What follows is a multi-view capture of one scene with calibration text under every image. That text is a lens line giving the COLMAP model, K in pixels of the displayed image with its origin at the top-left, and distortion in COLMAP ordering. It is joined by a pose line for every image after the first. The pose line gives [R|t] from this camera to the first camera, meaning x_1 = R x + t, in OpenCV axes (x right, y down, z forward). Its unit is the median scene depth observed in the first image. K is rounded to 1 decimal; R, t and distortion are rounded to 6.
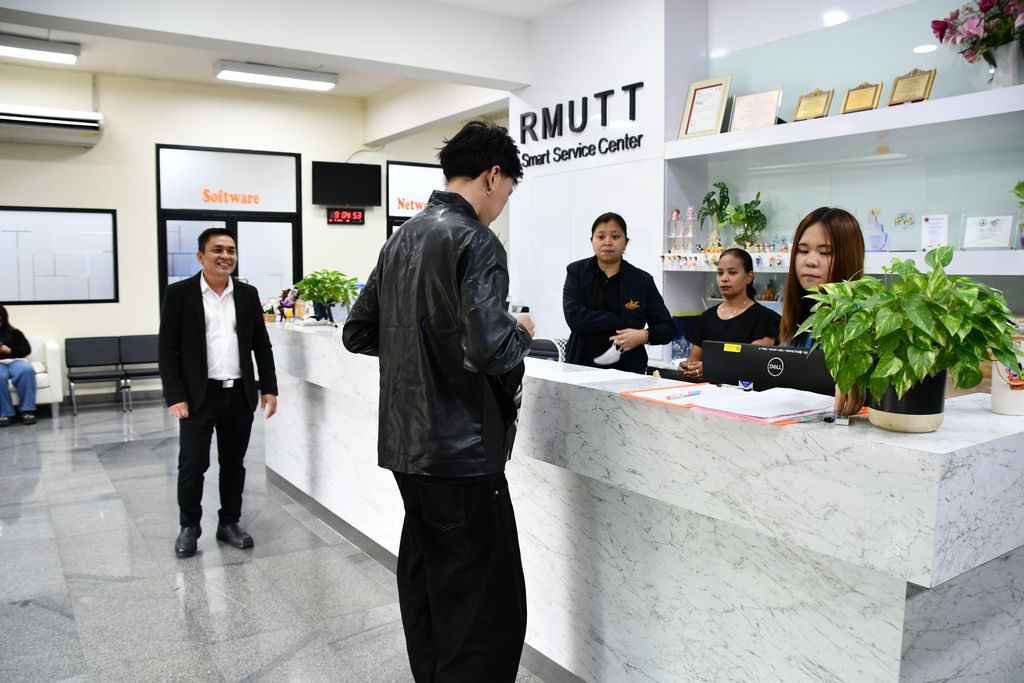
lens RADIAL K [[807.3, 0, 542.7], [0, 807.3, 341.9], [0, 0, 1]] dist [-0.202263, 0.129738]
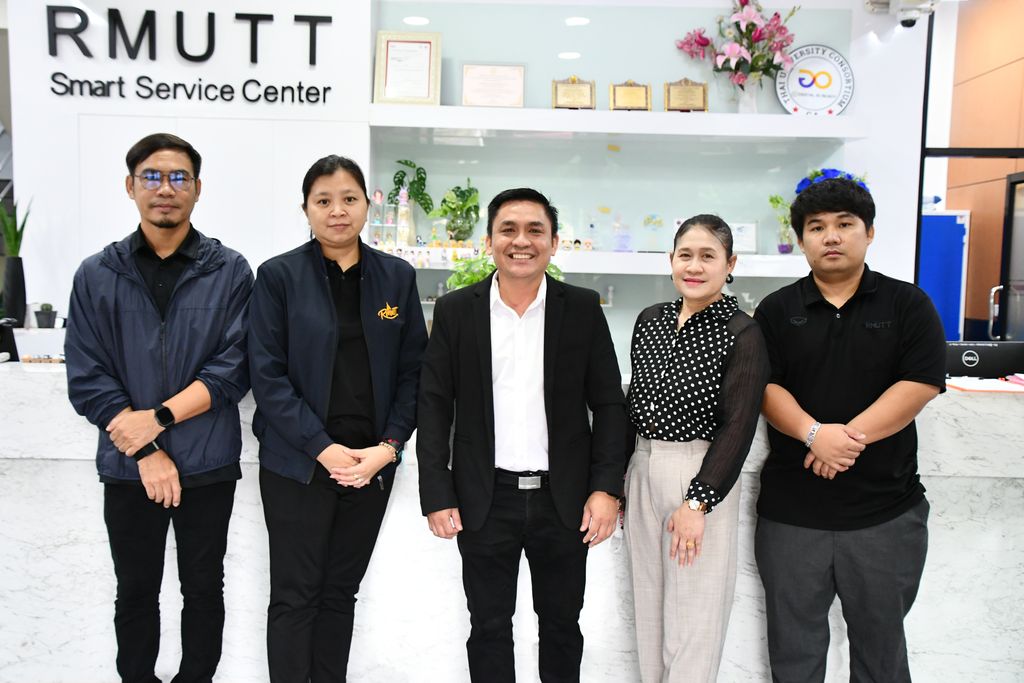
lens RADIAL K [[1041.3, 0, 507.1], [0, 1041.3, 339.4], [0, 0, 1]] dist [-0.079647, 0.281808]
pose [[0.550753, -0.041981, 0.833612, -0.700961], [0.051052, 0.998559, 0.016559, -0.029779], [-0.833105, 0.033437, 0.552103, 0.355558]]
